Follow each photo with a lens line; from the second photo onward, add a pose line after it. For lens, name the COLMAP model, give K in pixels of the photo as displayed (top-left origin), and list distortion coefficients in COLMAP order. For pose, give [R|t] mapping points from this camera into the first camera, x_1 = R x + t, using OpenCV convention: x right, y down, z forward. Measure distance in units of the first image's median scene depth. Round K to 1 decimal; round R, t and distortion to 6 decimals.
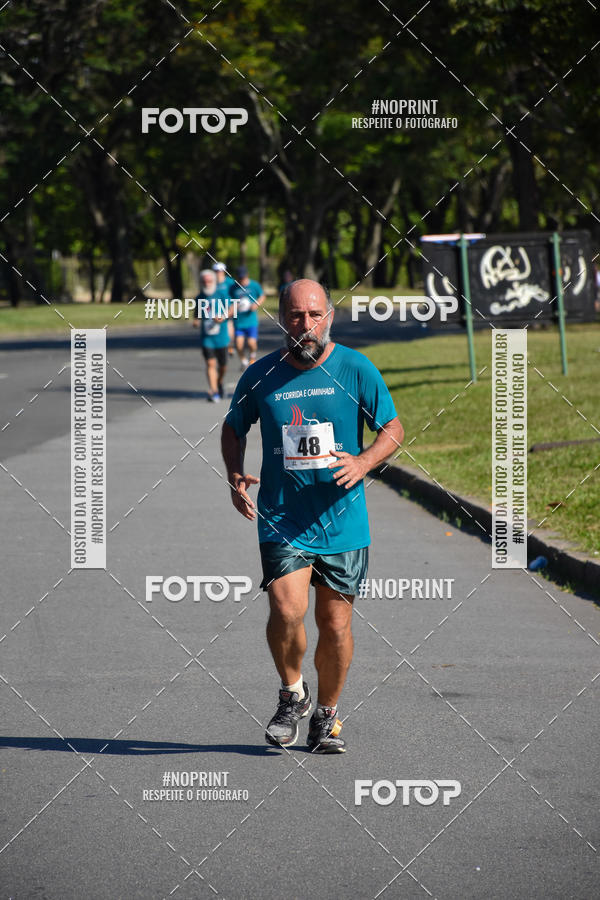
lens RADIAL K [[4479.8, 0, 300.8], [0, 4479.8, 418.1], [0, 0, 1]] dist [2.410606, -9.462129]
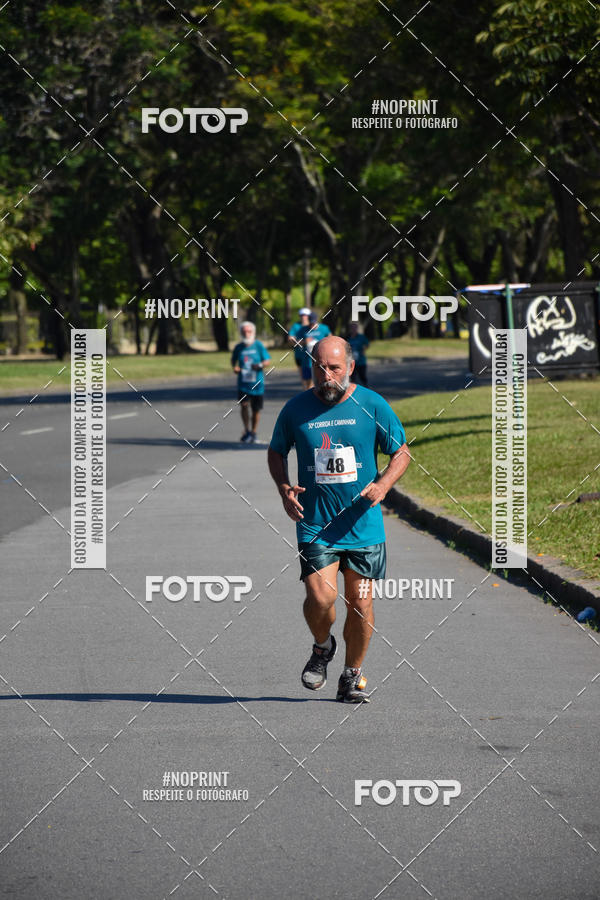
lens RADIAL K [[2904.6, 0, 300.3], [0, 2904.6, 420.0], [0, 0, 1]] dist [0.670365, 1.403857]
pose [[0.999956, -0.005667, -0.007465, -0.005373], [0.005611, 0.999956, -0.007453, -0.006095], [0.007507, 0.007411, 0.999944, 0.354773]]
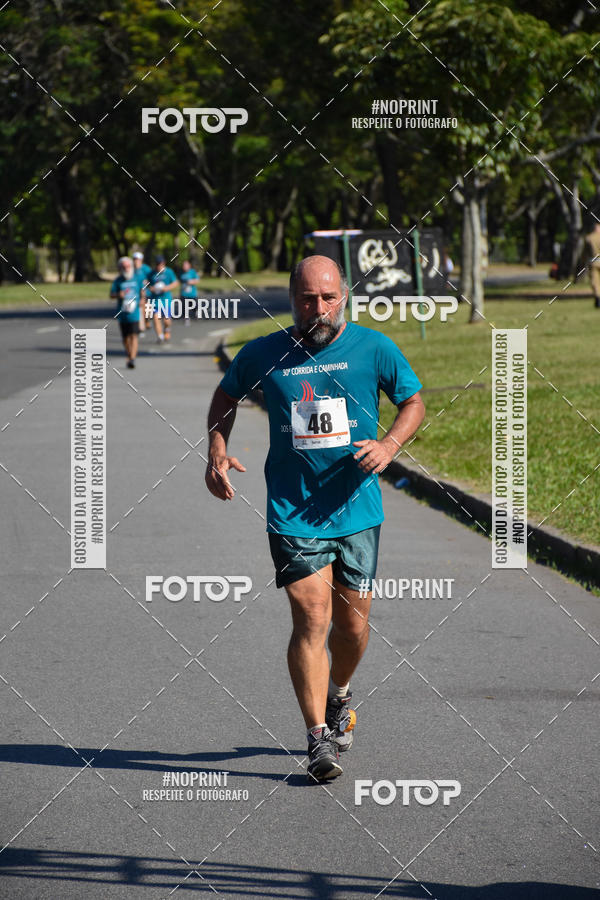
lens RADIAL K [[3962.5, 0, 297.2], [0, 3962.5, 419.9], [0, 0, 1]] dist [2.067058, -2.692714]
pose [[1.000000, 0.000326, -0.000073, 0.022192], [-0.000326, 0.999999, 0.001653, 0.011938], [0.000074, -0.001653, 0.999999, -0.147232]]
